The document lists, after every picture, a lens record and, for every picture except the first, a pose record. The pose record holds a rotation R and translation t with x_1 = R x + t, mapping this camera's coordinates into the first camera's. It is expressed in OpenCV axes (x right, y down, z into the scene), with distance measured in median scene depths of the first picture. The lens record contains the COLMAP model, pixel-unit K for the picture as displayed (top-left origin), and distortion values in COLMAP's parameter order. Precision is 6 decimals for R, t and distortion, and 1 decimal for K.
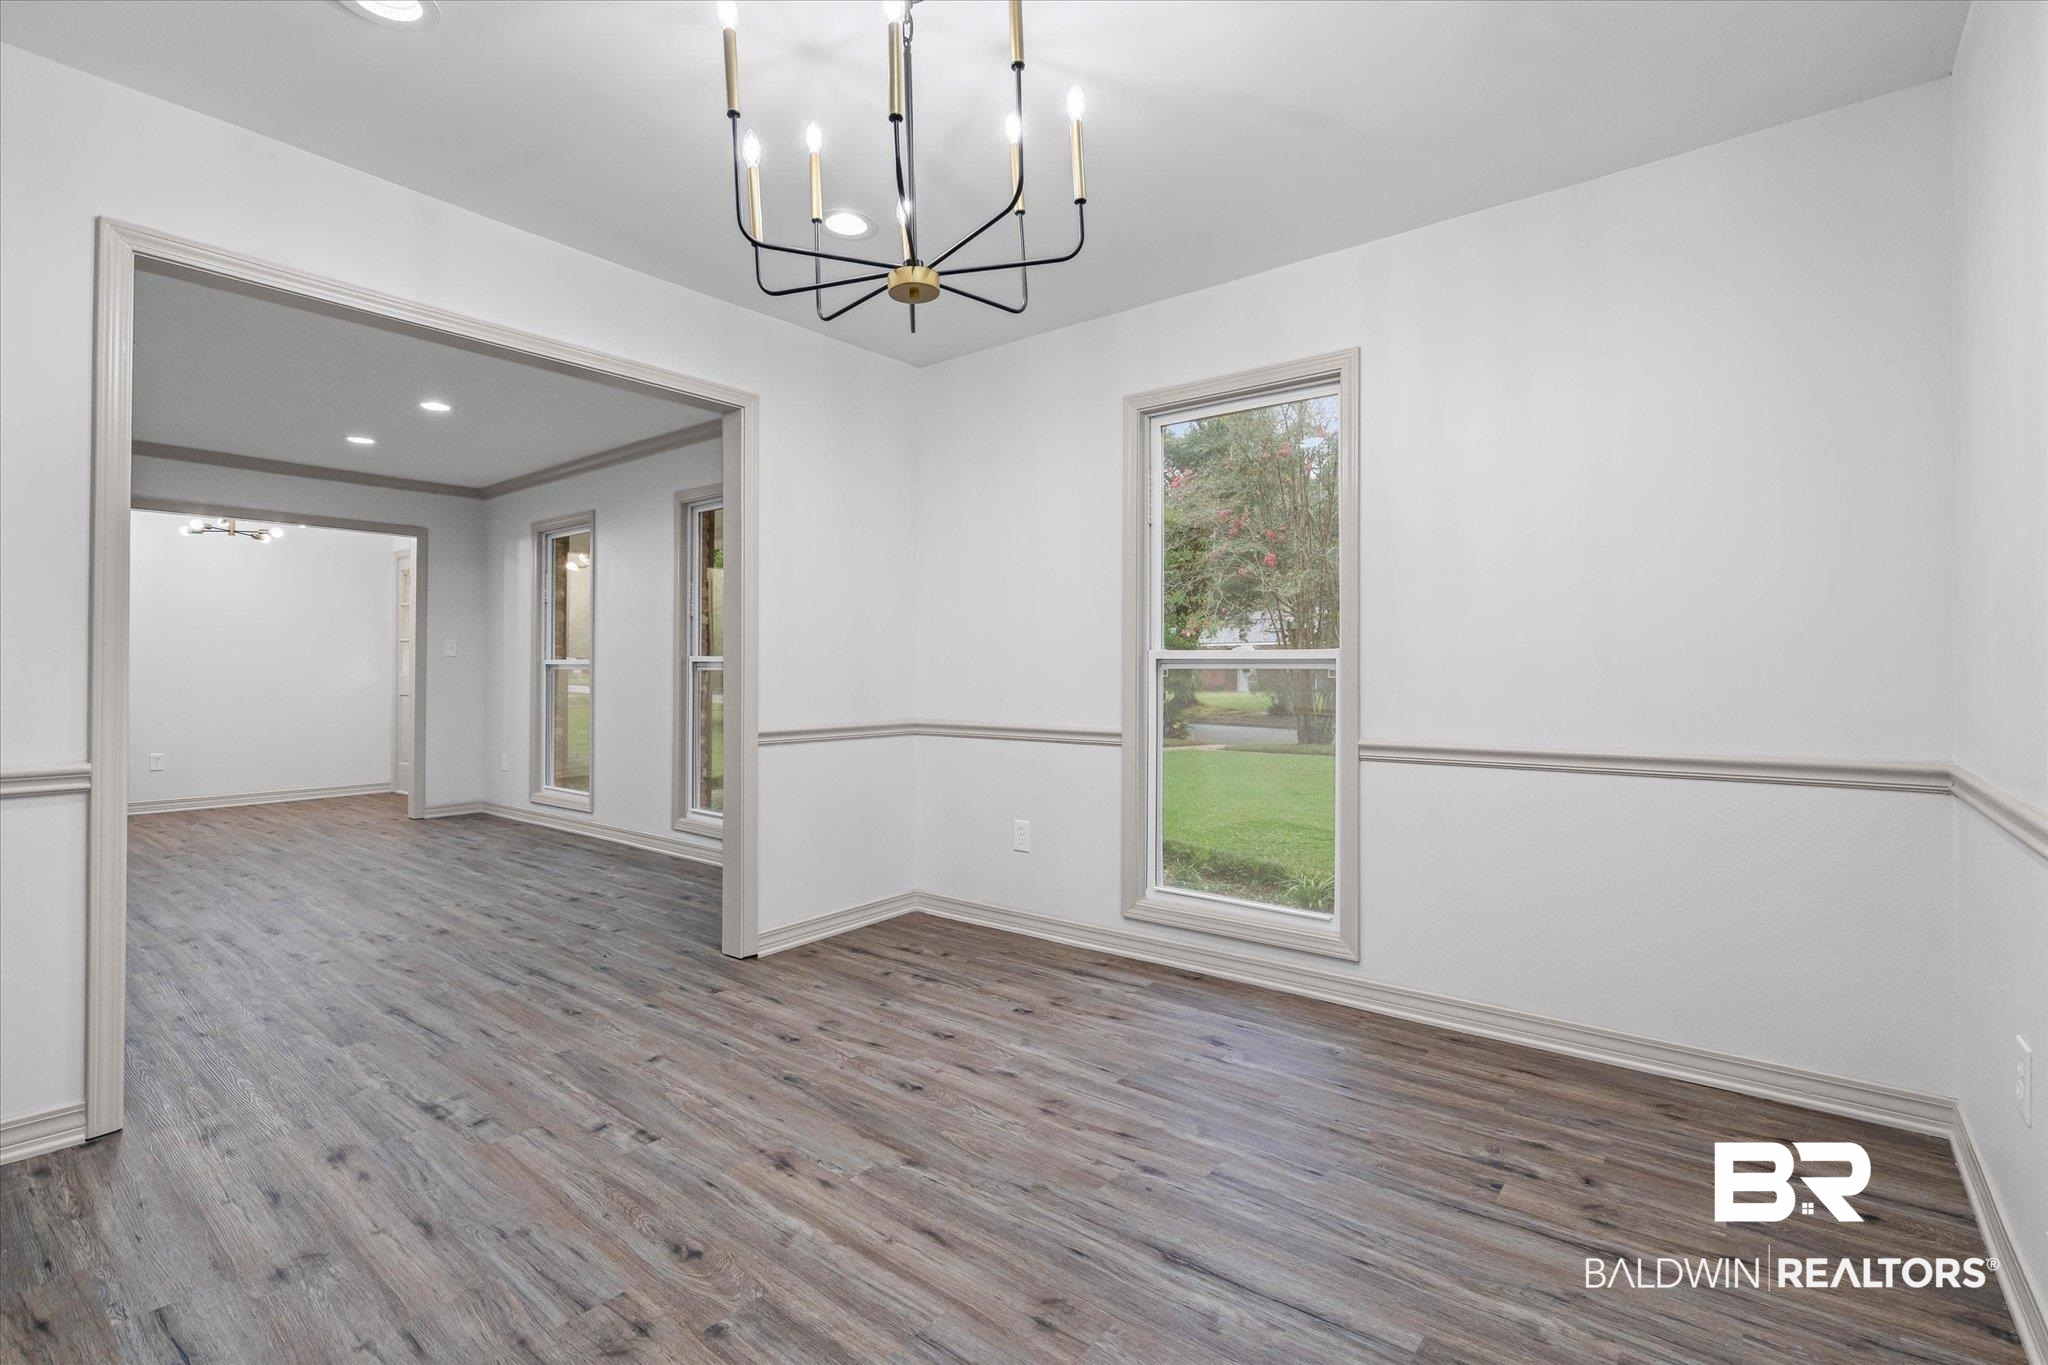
lens RADIAL K [[939.8, 0, 1024.0], [0, 939.8, 682.5], [0, 0, 1]] dist [-0.002536, 0.001073]
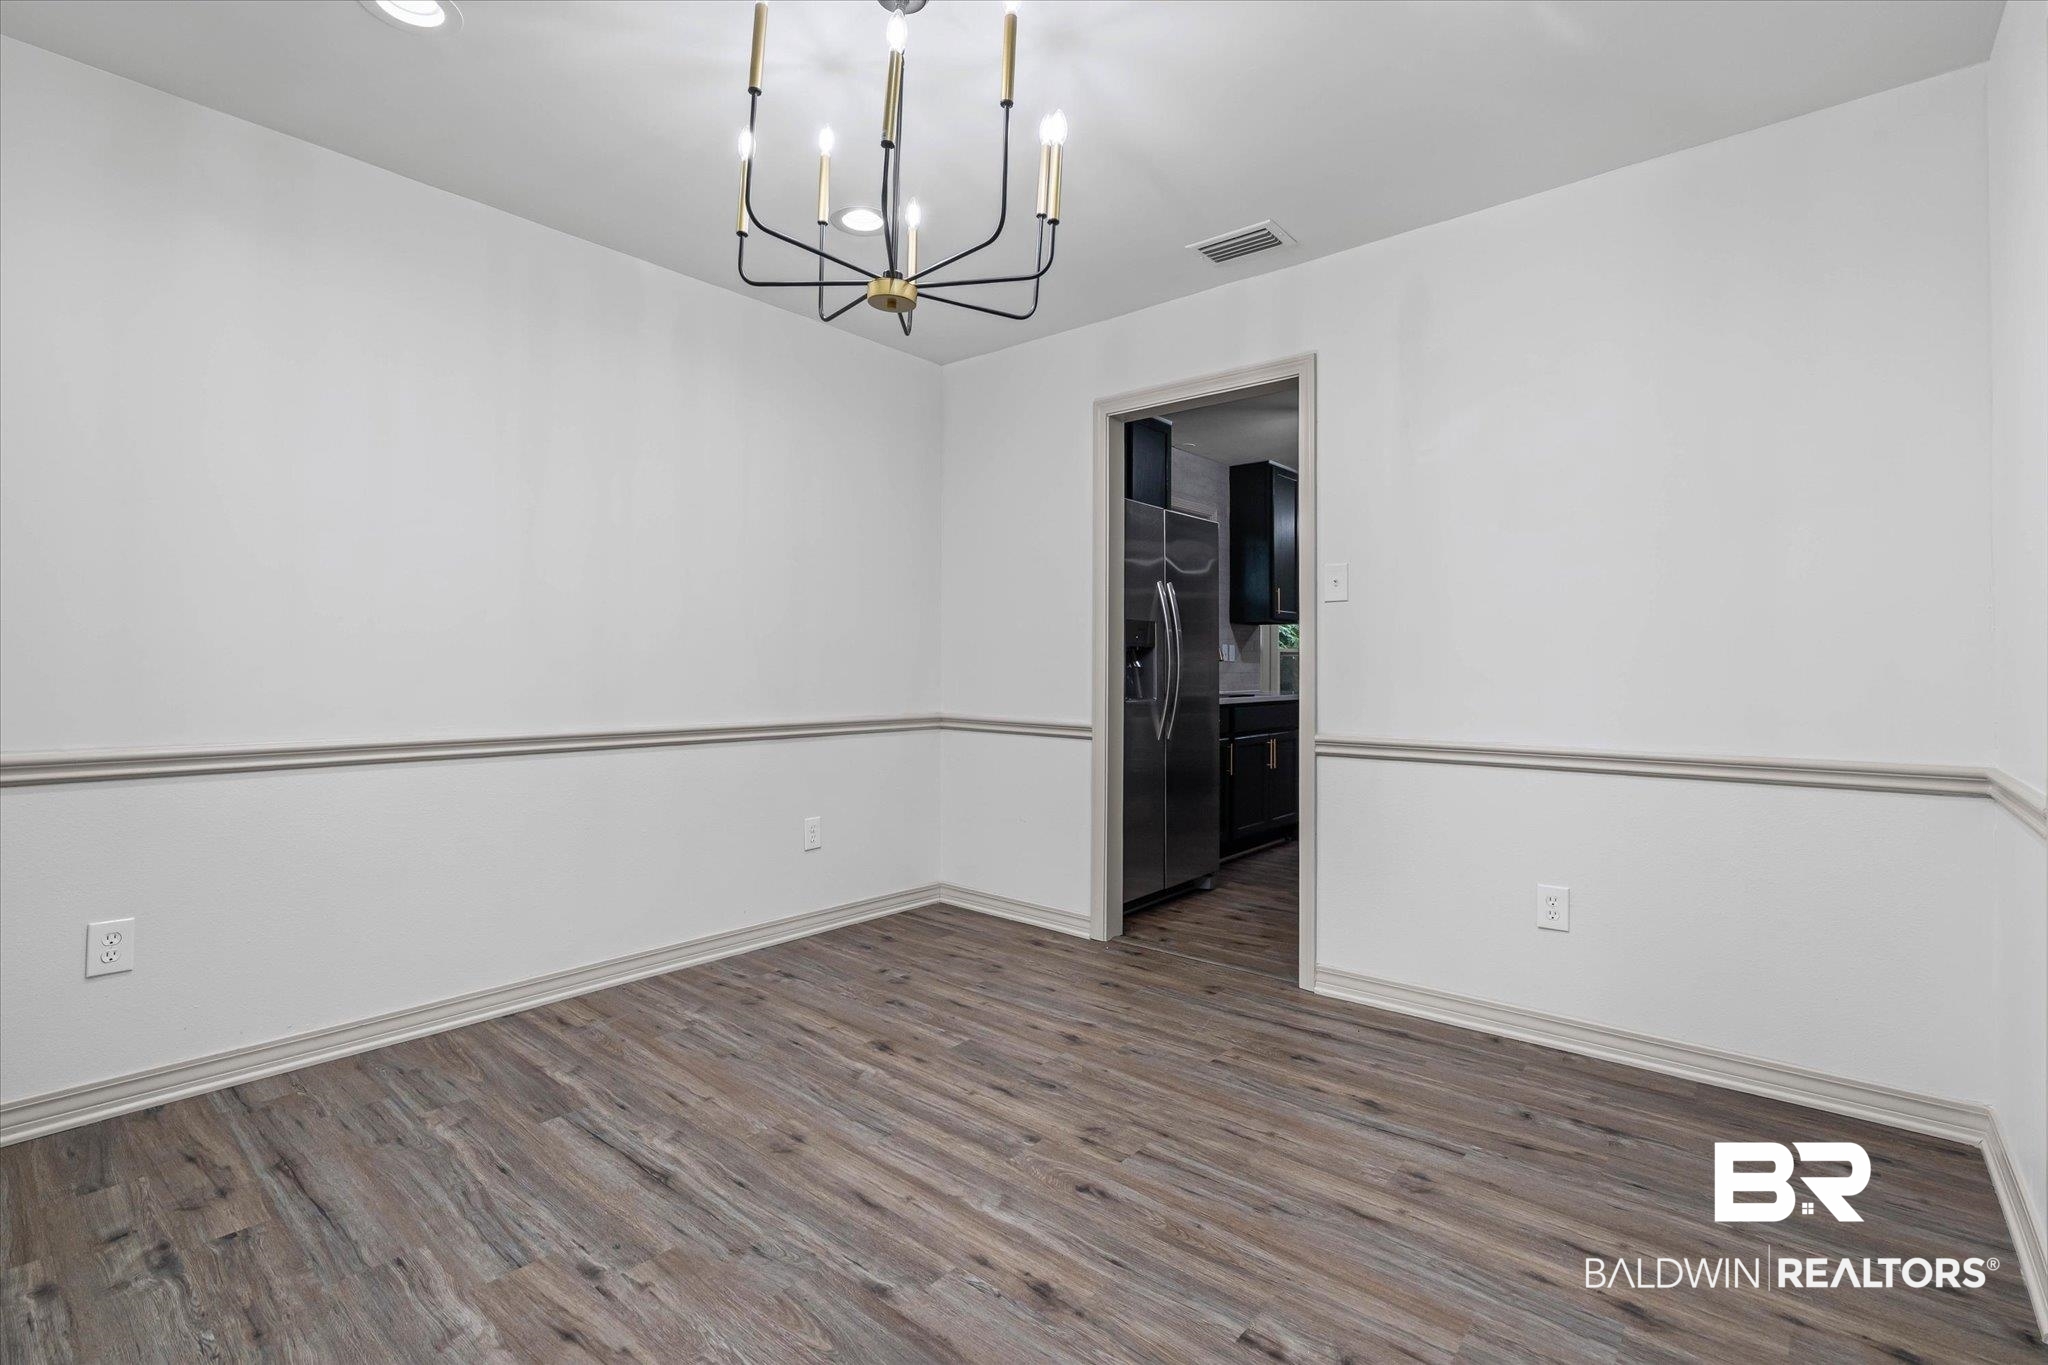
lens RADIAL K [[939.8, 0, 1024.0], [0, 939.8, 682.5], [0, 0, 1]] dist [-0.002536, 0.001073]
pose [[-0.999641, -0.009214, 0.025165, -0.288951], [-0.008446, 0.999500, 0.030458, -0.024635], [-0.025433, 0.030235, -0.999219, 2.000250]]
